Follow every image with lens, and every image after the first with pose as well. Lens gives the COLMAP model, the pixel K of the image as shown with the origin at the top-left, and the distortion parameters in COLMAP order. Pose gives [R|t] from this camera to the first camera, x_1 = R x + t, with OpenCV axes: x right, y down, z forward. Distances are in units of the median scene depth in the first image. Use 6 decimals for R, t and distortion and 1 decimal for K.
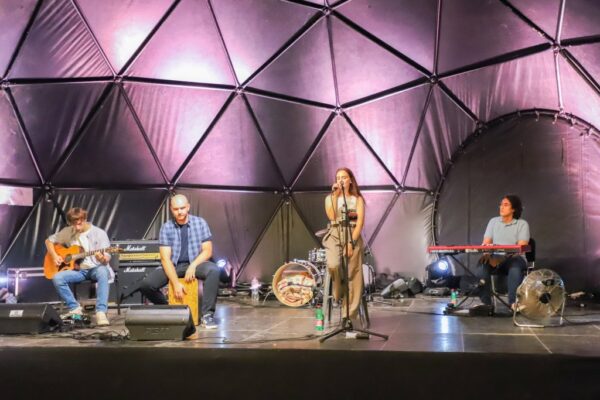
lens RADIAL K [[707.0, 0, 300.0], [0, 707.0, 200.0], [0, 0, 1]] dist [-0.020312, 0.325027]
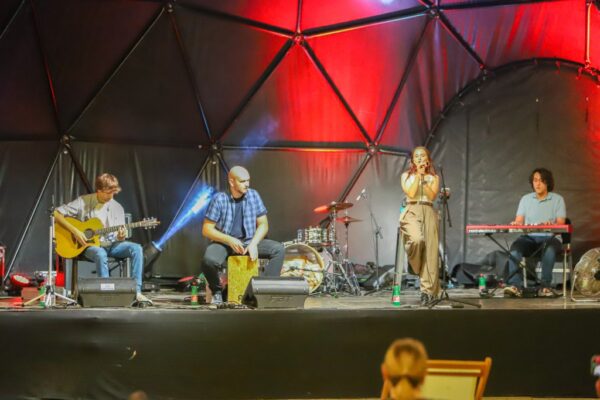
lens RADIAL K [[2095.1, 0, 300.0], [0, 2095.1, 200.0], [0, 0, 1]] dist [-0.104366, -4.156415]
pose [[0.950625, 0.018880, 0.309768, -0.695598], [-0.034476, 0.998394, 0.044948, -0.065410], [-0.308422, -0.053409, 0.949749, -1.207248]]
